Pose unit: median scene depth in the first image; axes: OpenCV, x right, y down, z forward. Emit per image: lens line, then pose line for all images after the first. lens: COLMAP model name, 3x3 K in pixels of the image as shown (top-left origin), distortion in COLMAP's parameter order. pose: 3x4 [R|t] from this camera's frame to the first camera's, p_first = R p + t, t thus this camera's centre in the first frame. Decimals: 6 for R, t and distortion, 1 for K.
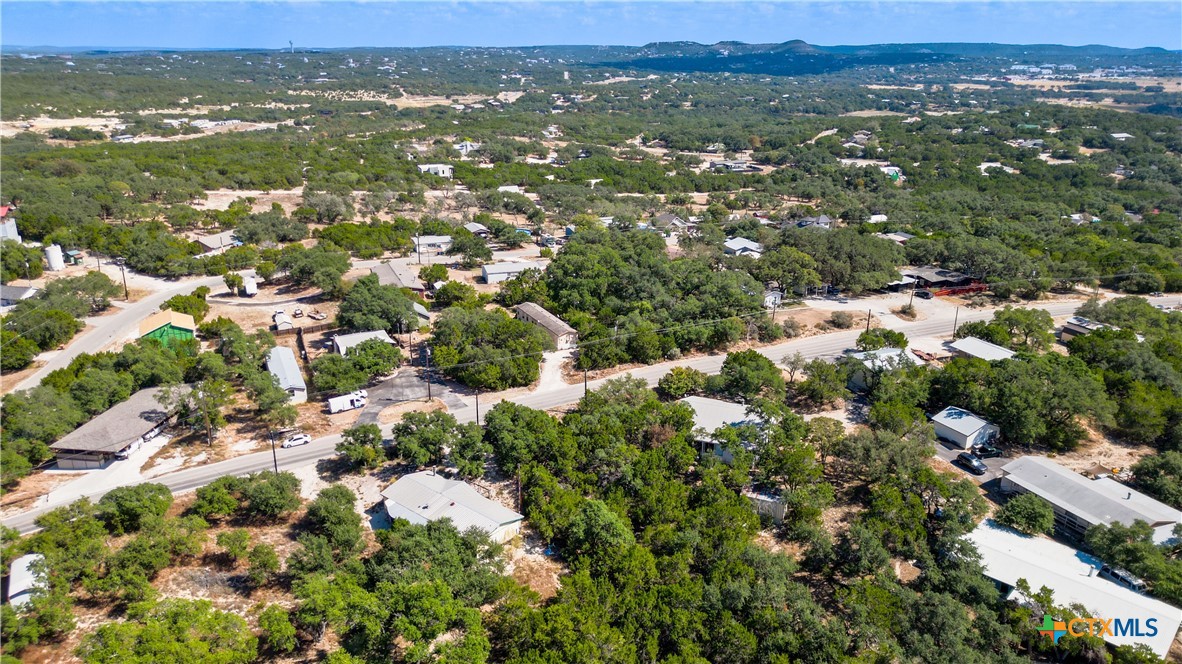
lens RADIAL K [[828.2, 0, 586.6], [0, 828.2, 326.0], [0, 0, 1]] dist [0.075893, -0.084088]
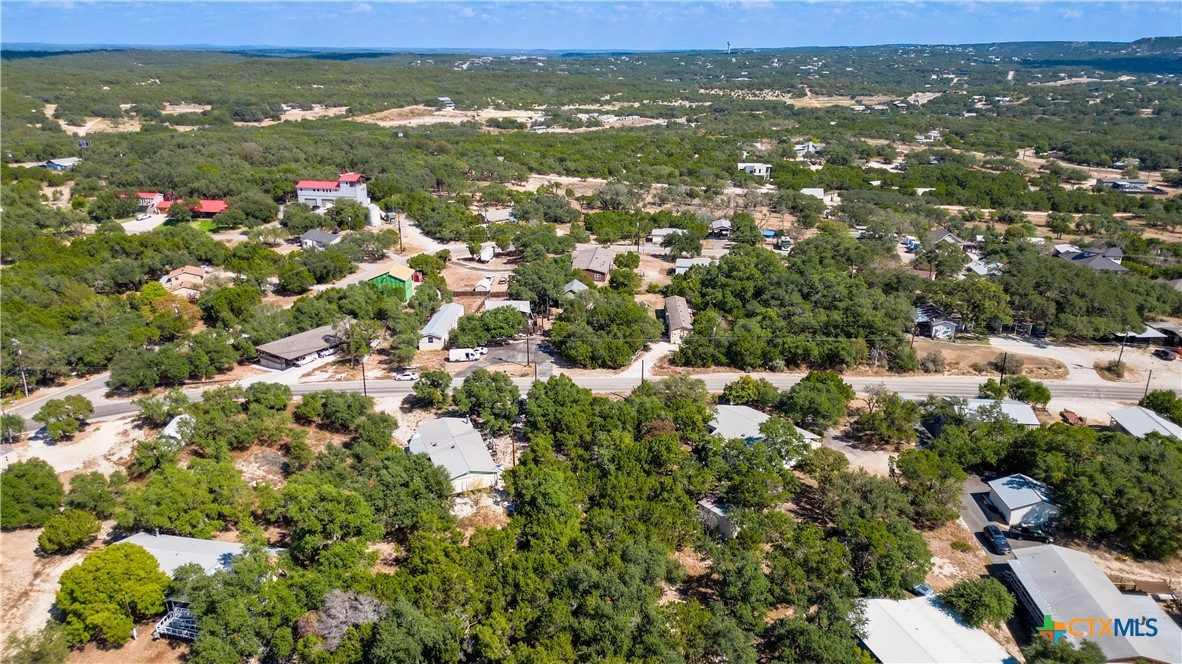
lens RADIAL K [[828.2, 0, 586.6], [0, 828.2, 326.0], [0, 0, 1]] dist [0.075893, -0.084088]
pose [[0.877699, 0.148565, -0.455602, 0.102613], [-0.148499, 0.988251, 0.036175, -0.004165], [0.455624, 0.035906, 0.889448, 0.012040]]
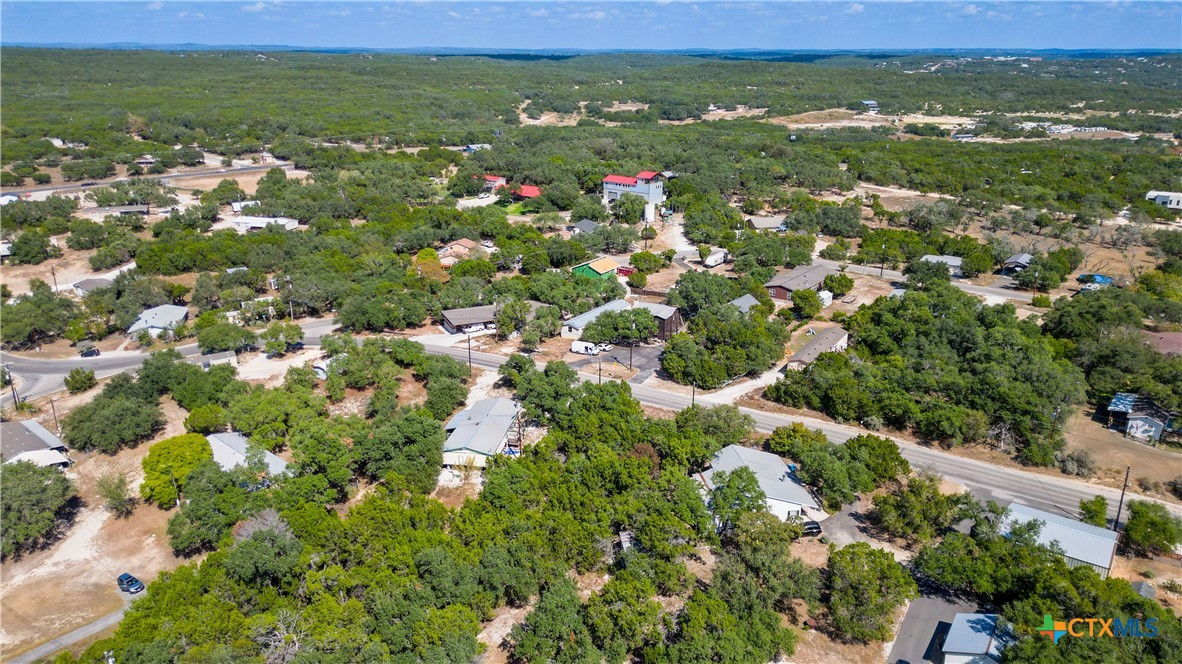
lens RADIAL K [[828.2, 0, 586.6], [0, 828.2, 326.0], [0, 0, 1]] dist [0.075893, -0.084088]
pose [[0.505131, 0.267489, -0.820544, 0.183046], [-0.269609, 0.952082, 0.144396, -0.029904], [0.819850, 0.148287, 0.553044, 0.088911]]
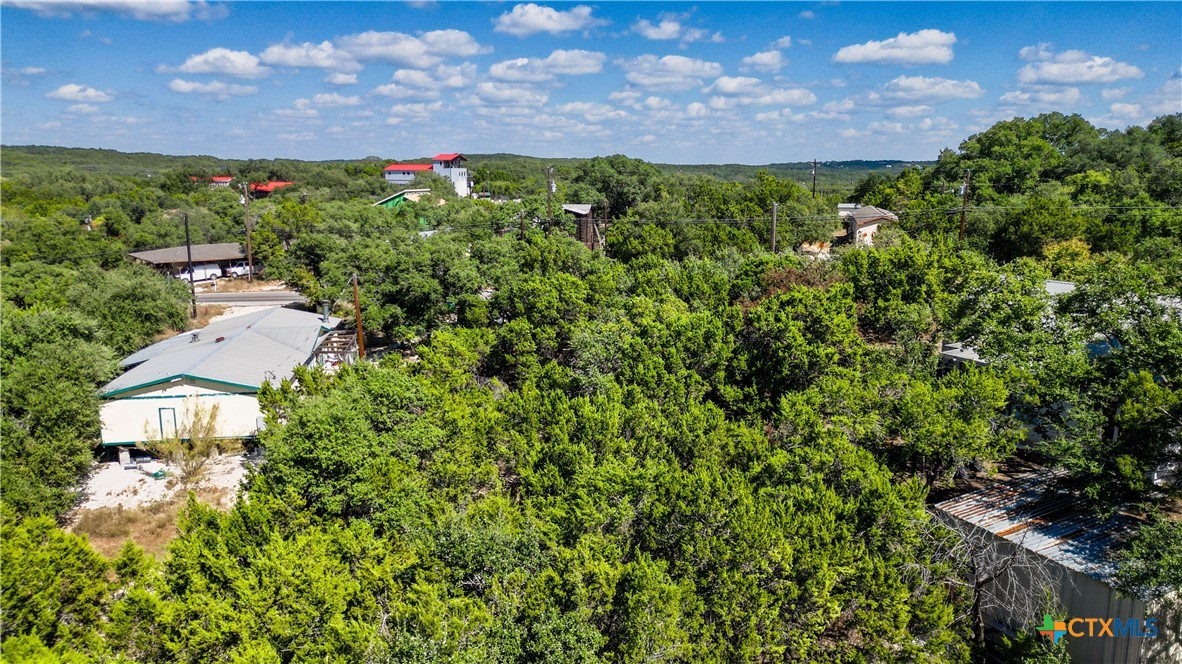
lens RADIAL K [[828.2, 0, 586.6], [0, 828.2, 326.0], [0, 0, 1]] dist [0.075893, -0.084088]
pose [[0.742592, 0.117607, -0.659337, 0.053413], [-0.206535, 0.976695, -0.058400, 0.039761], [0.637103, 0.179543, 0.749576, 0.164058]]
